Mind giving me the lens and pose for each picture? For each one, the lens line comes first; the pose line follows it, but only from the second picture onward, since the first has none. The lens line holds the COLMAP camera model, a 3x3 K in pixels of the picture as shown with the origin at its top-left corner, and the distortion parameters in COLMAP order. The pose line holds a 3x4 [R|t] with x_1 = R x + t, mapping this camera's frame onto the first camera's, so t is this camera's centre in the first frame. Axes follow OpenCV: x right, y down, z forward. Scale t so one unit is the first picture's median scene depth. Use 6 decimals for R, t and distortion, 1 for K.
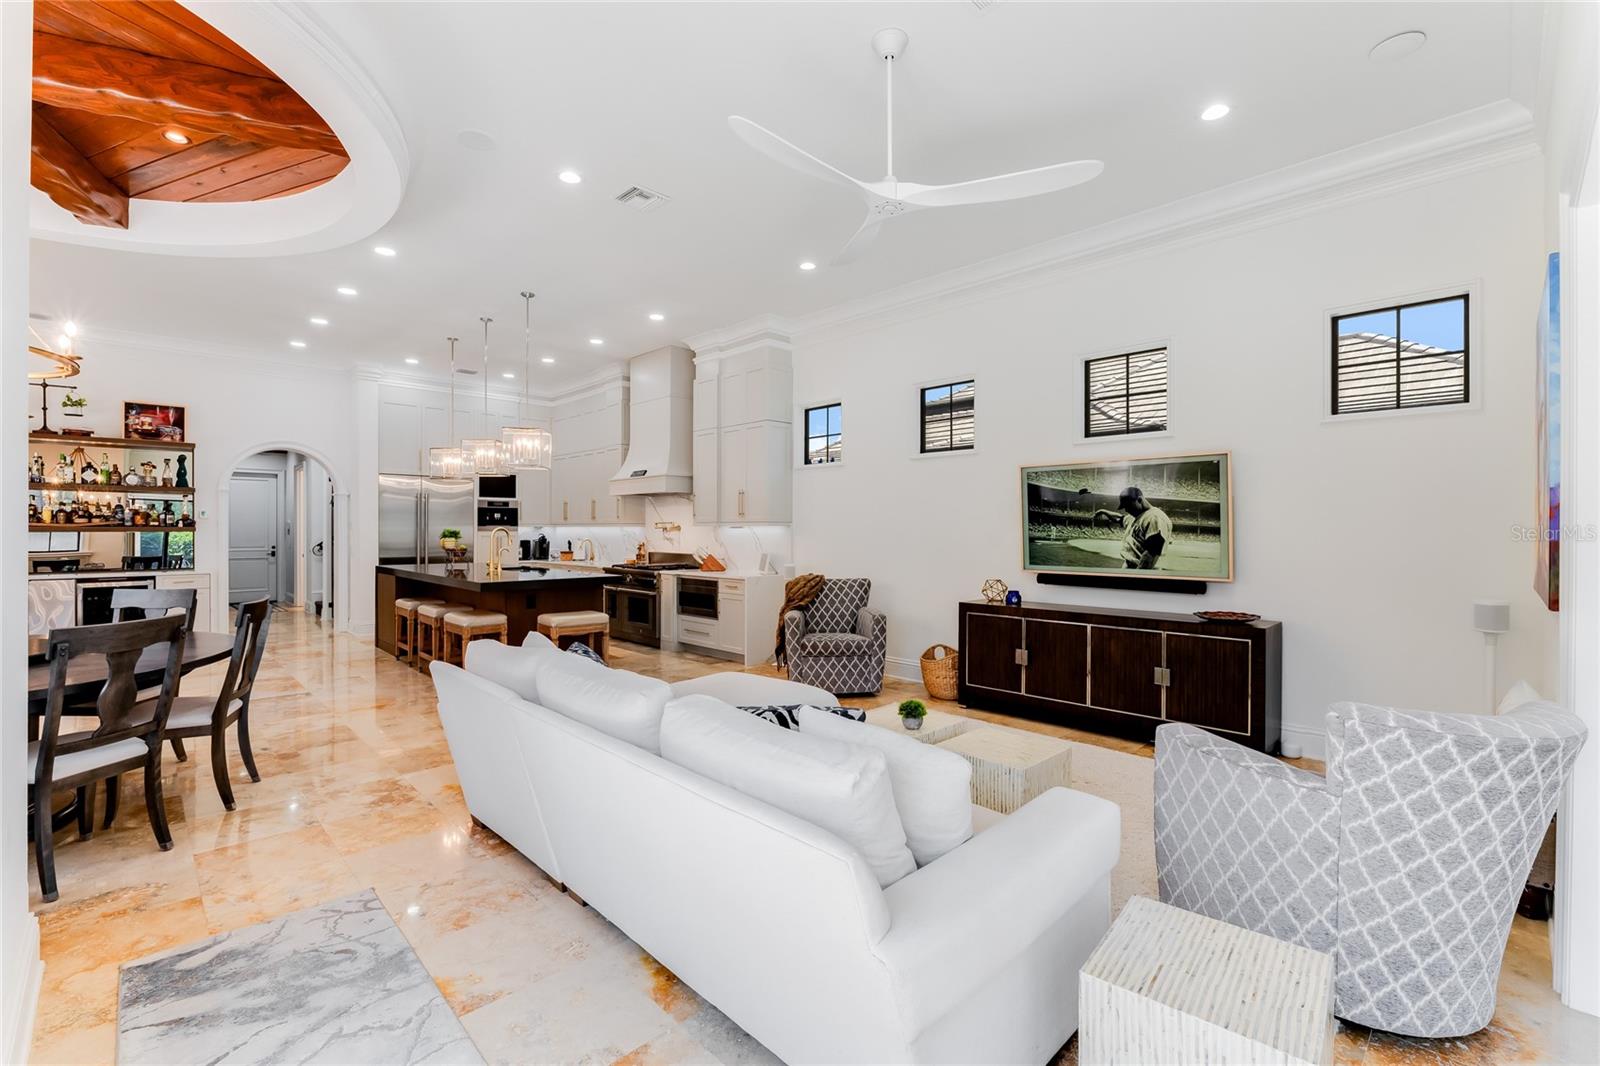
lens RADIAL K [[712.4, 0, 795.0], [0, 712.4, 527.4], [0, 0, 1]] dist [-0.005397, -0.000536]
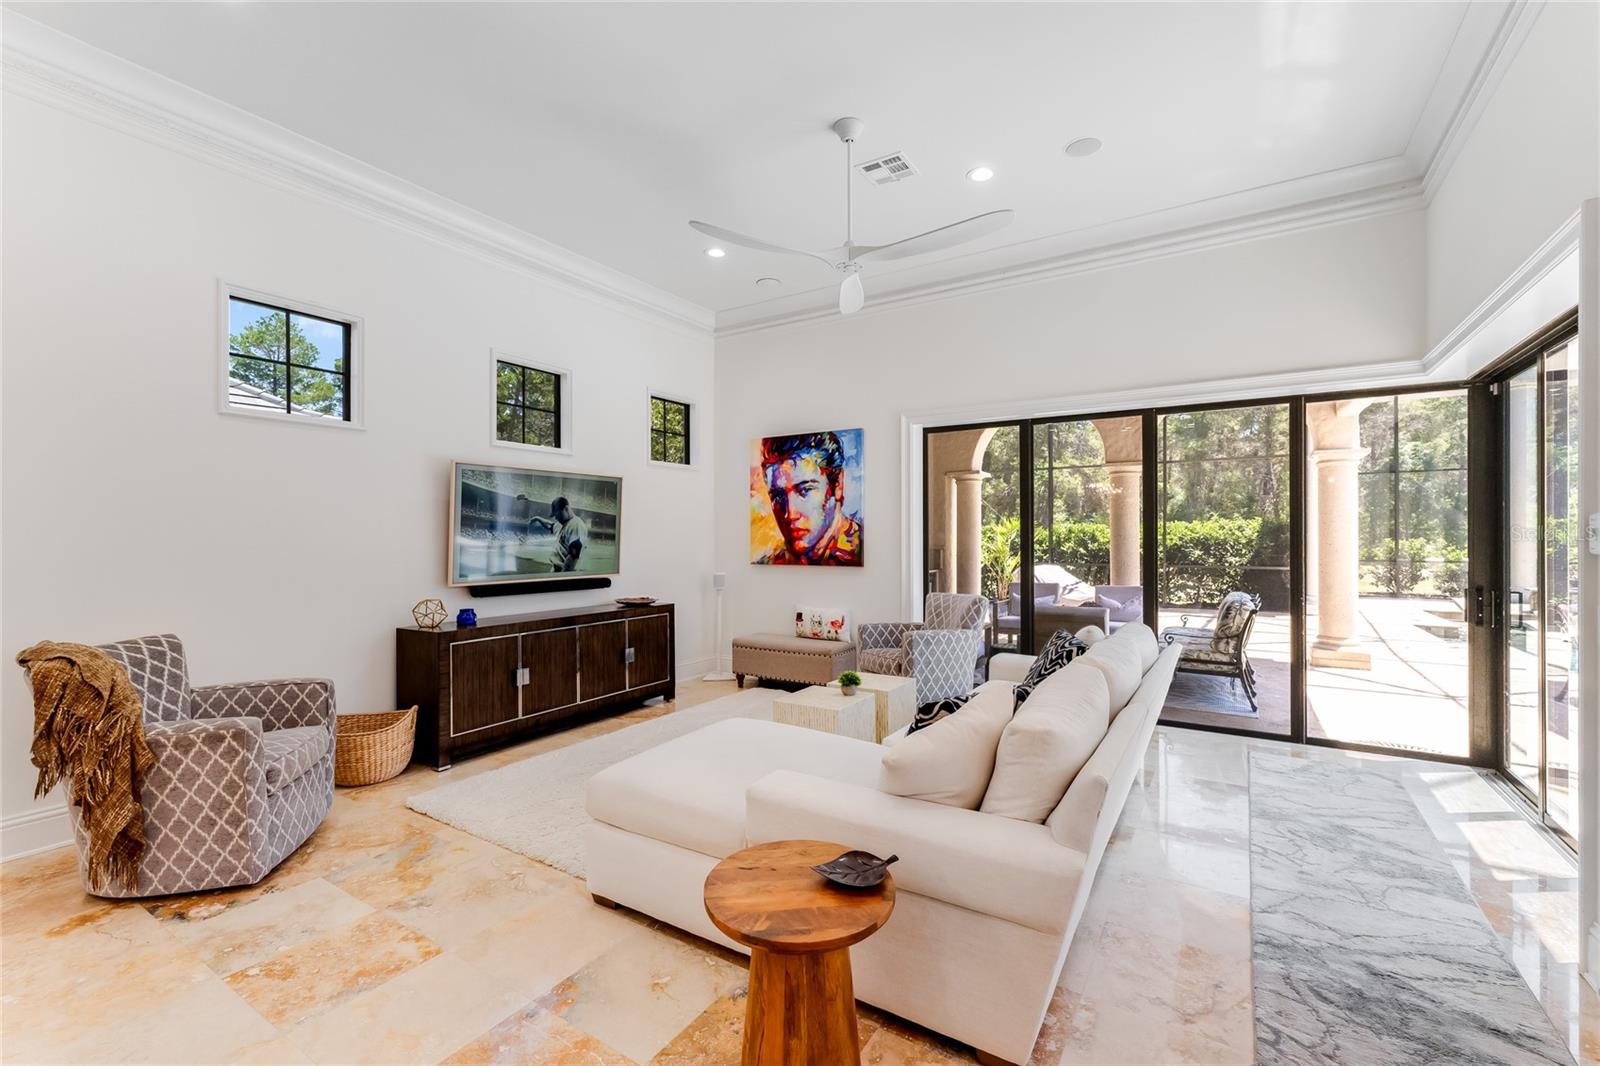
lens RADIAL K [[712.4, 0, 792.7], [0, 712.4, 534.6], [0, 0, 1]] dist [-0.005397, -0.000536]
pose [[-0.263246, 0.007257, 0.964702, -0.679404], [0.006834, 0.999961, -0.005657, 0.009888], [-0.964705, 0.005104, -0.263285, 0.962389]]
